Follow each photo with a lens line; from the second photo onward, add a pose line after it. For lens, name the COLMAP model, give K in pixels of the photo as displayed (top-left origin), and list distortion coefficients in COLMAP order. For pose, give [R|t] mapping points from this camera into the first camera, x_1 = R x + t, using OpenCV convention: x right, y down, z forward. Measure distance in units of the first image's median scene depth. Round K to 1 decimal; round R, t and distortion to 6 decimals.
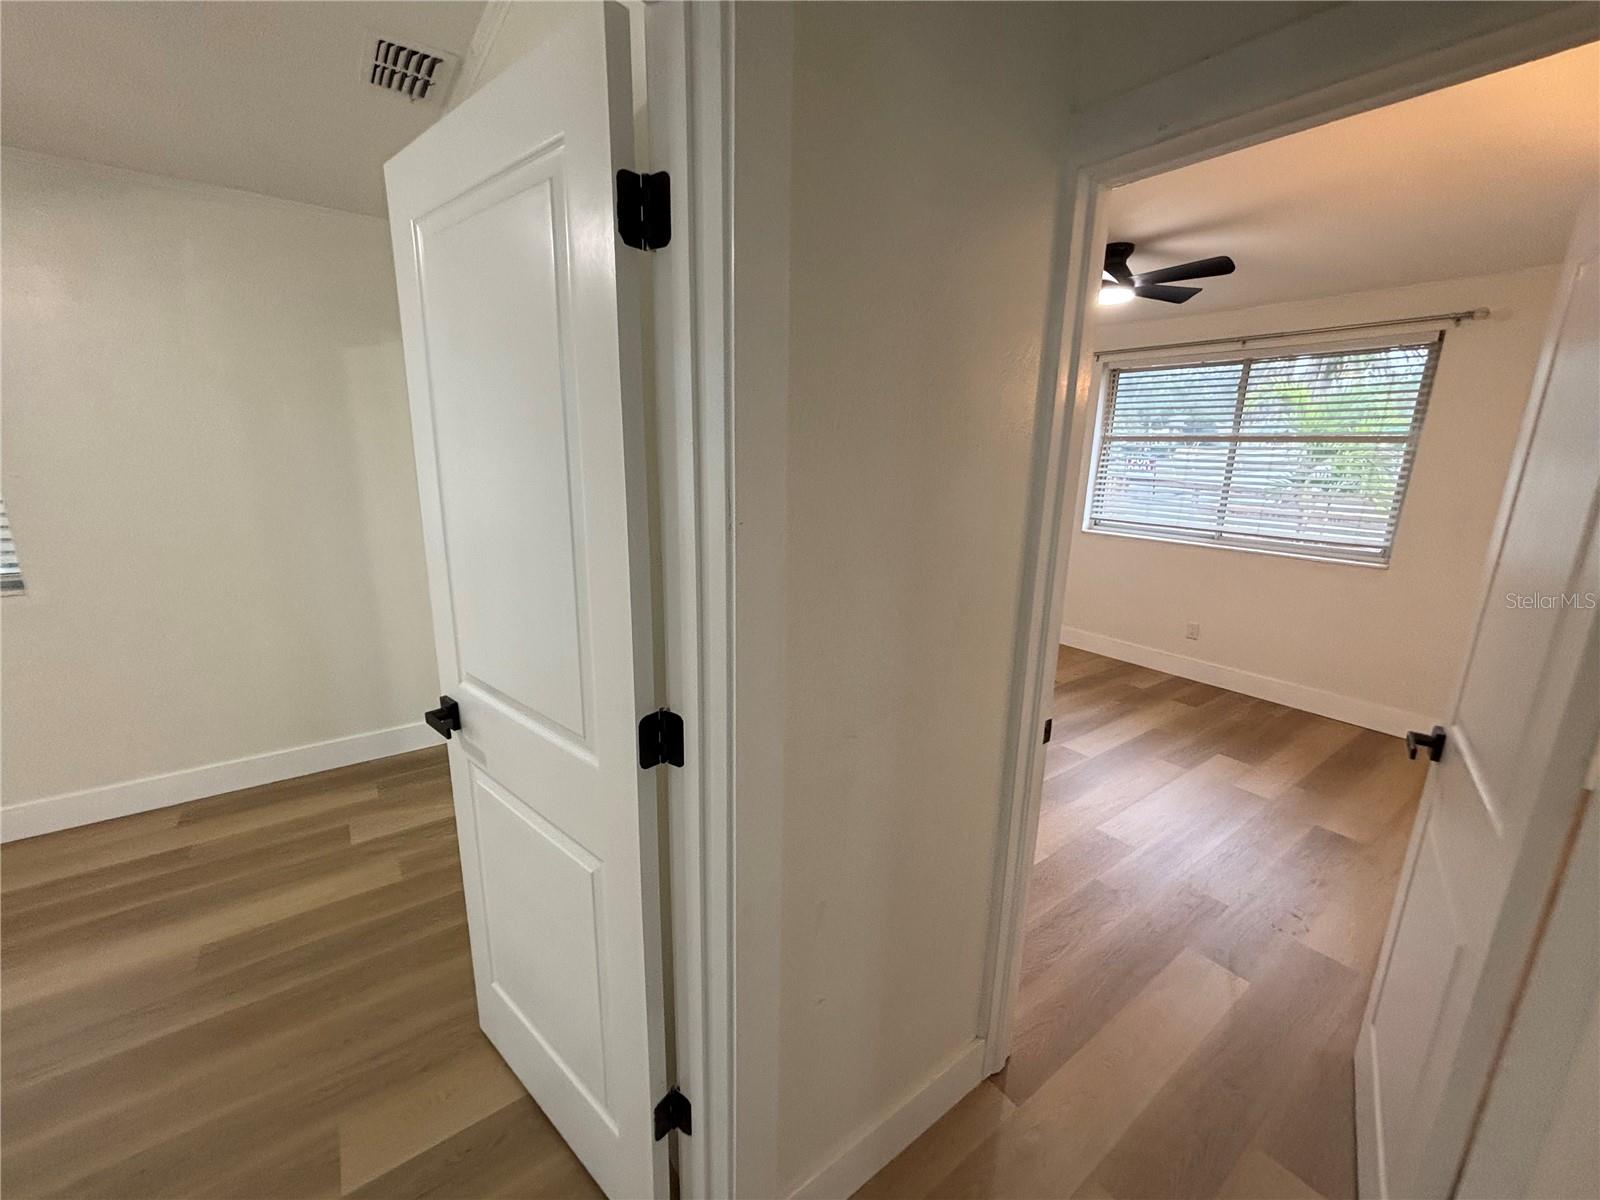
lens RADIAL K [[644.1, 0, 784.9], [0, 644.1, 595.2], [0, 0, 1]] dist [-0.049101, 0.023829]
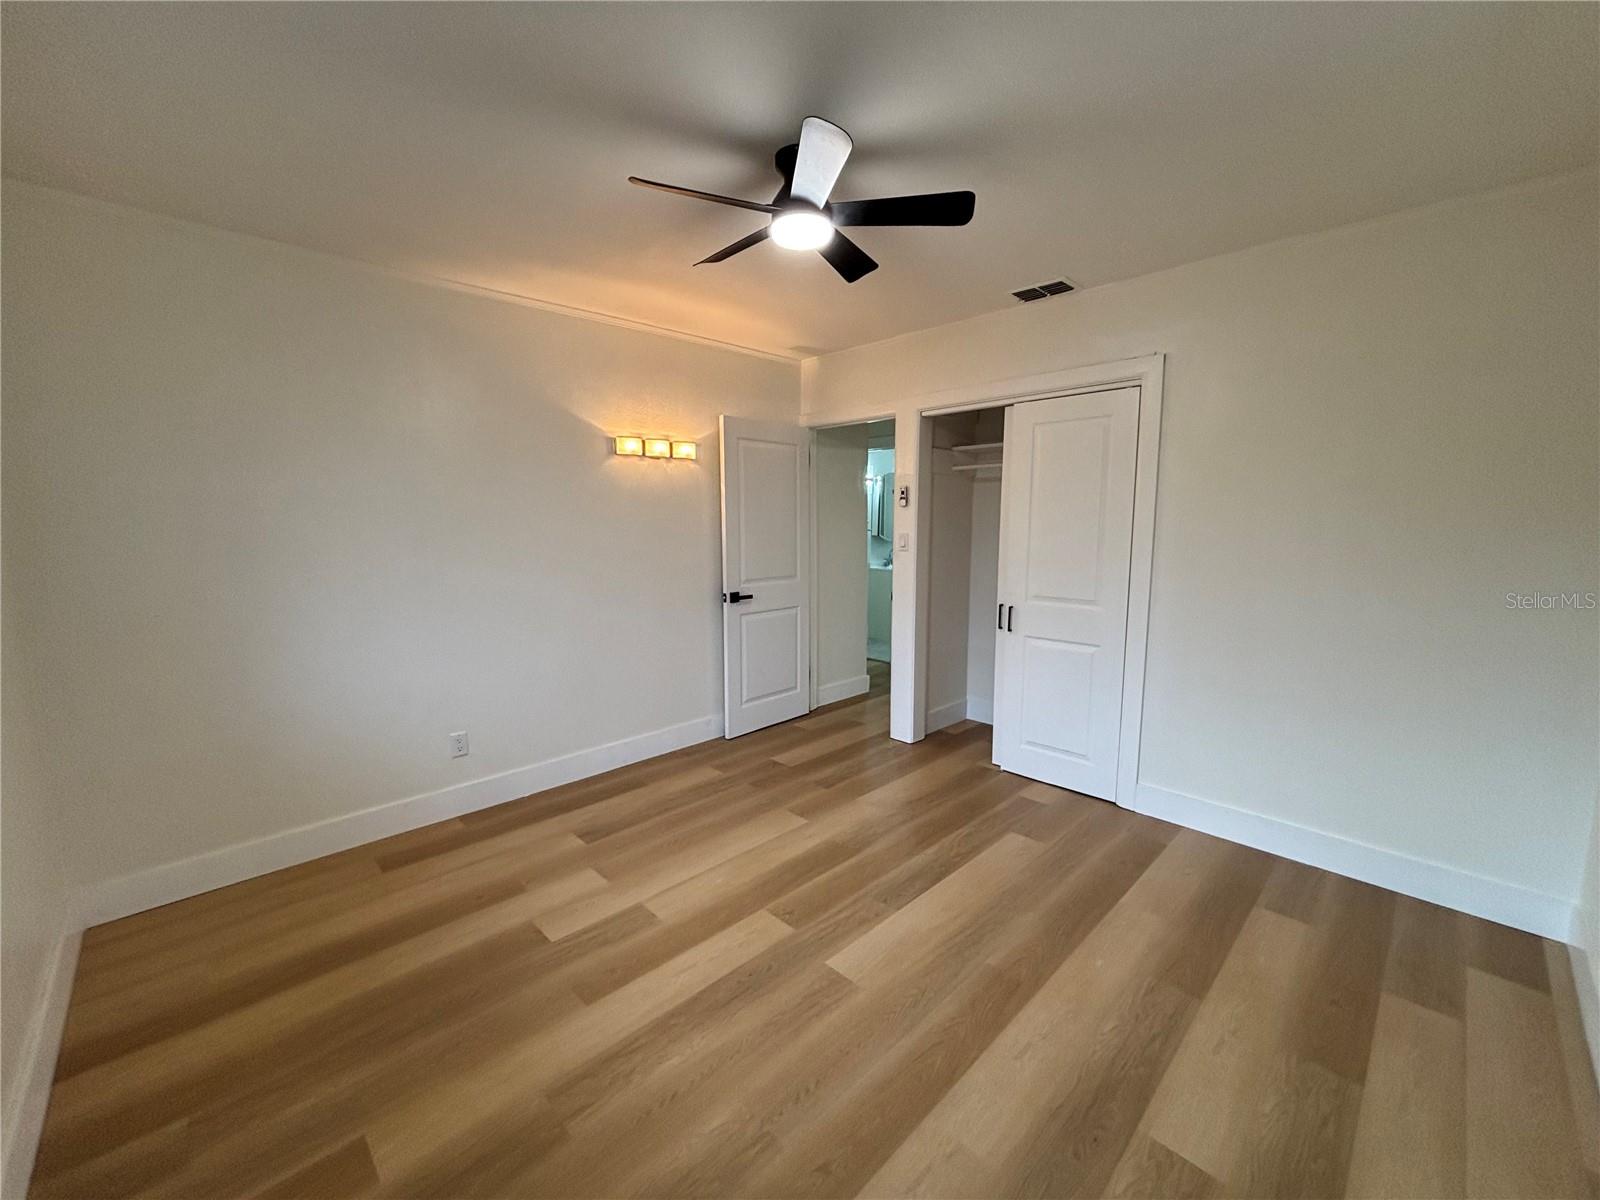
lens RADIAL K [[640.5, 0, 798.0], [0, 640.5, 601.2], [0, 0, 1]] dist [-0.000695, -0.000694]
pose [[-0.987601, -0.002464, -0.156967, 0.456032], [-0.055347, 0.941138, 0.333460, -0.252174], [0.146906, 0.338013, -0.929605, 1.273335]]
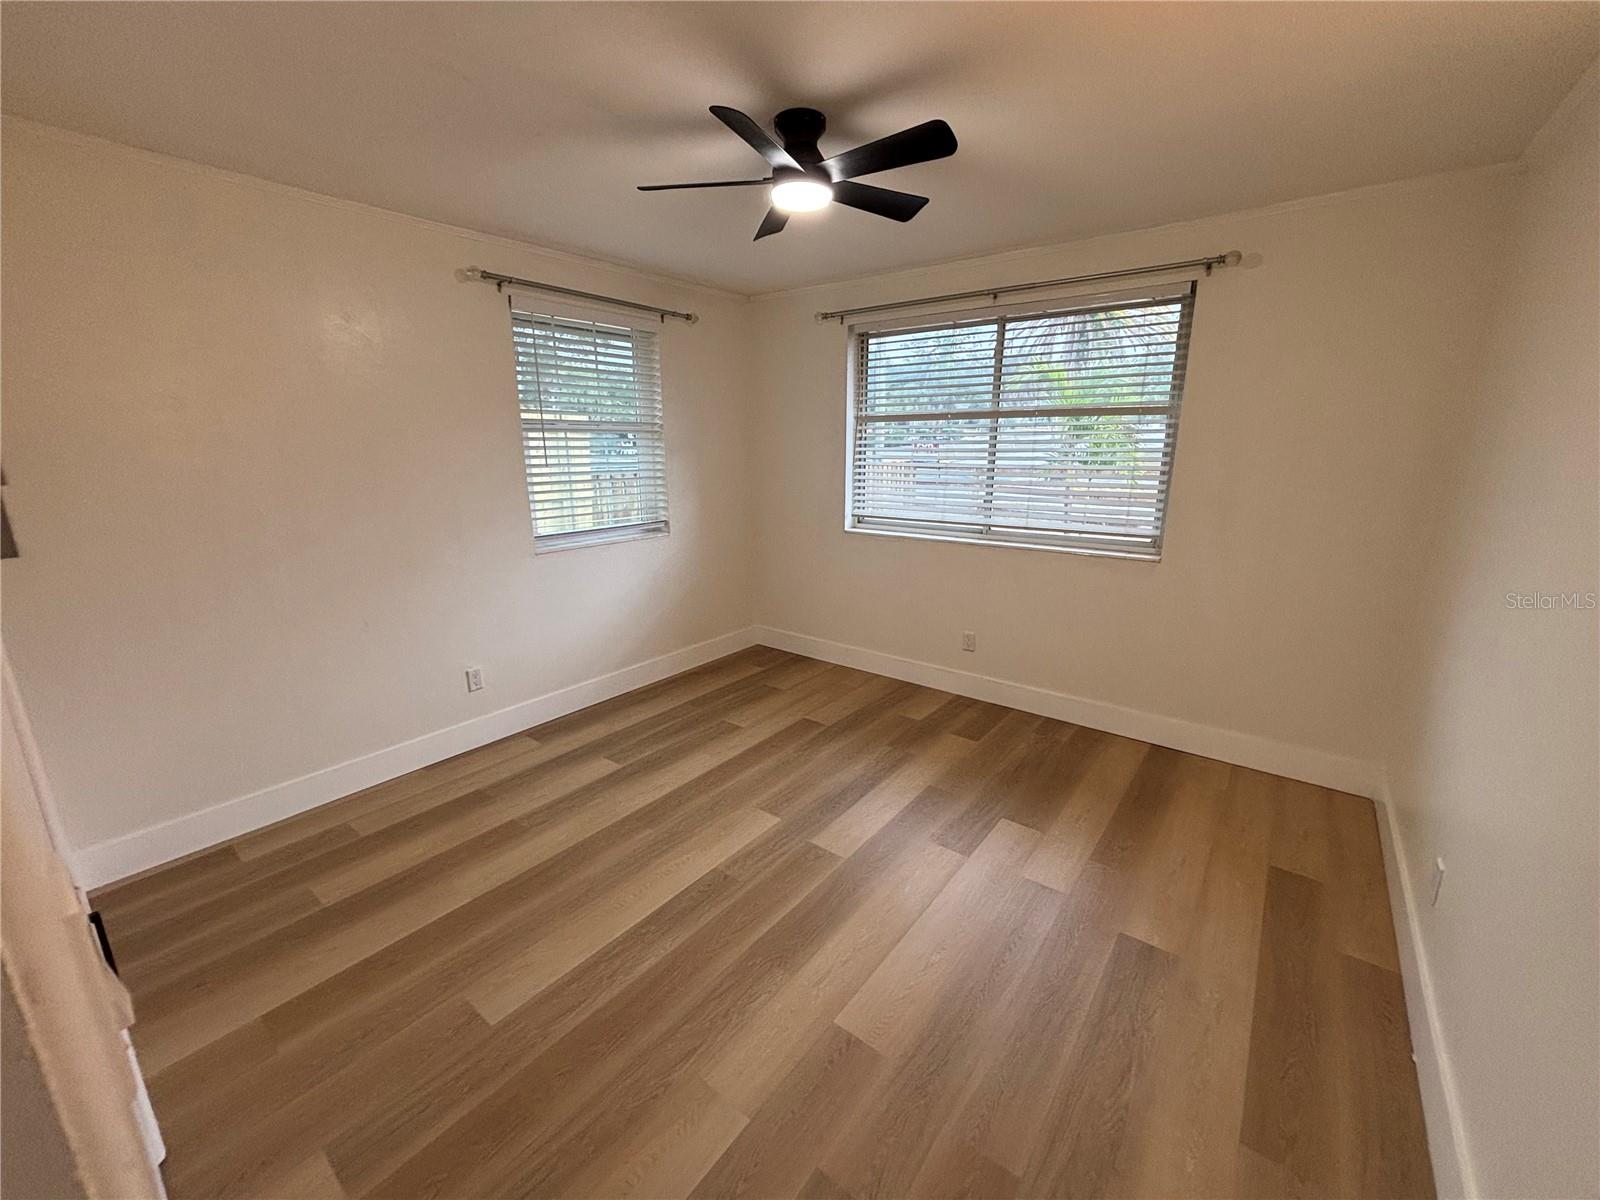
lens RADIAL K [[640.5, 0, 798.0], [0, 640.5, 601.2], [0, 0, 1]] dist [-0.000695, -0.000694]
pose [[0.956946, -0.097695, 0.273332, 0.211211], [0.090240, 0.995127, 0.039749, -0.060129], [-0.275883, -0.013372, 0.961098, 0.257816]]
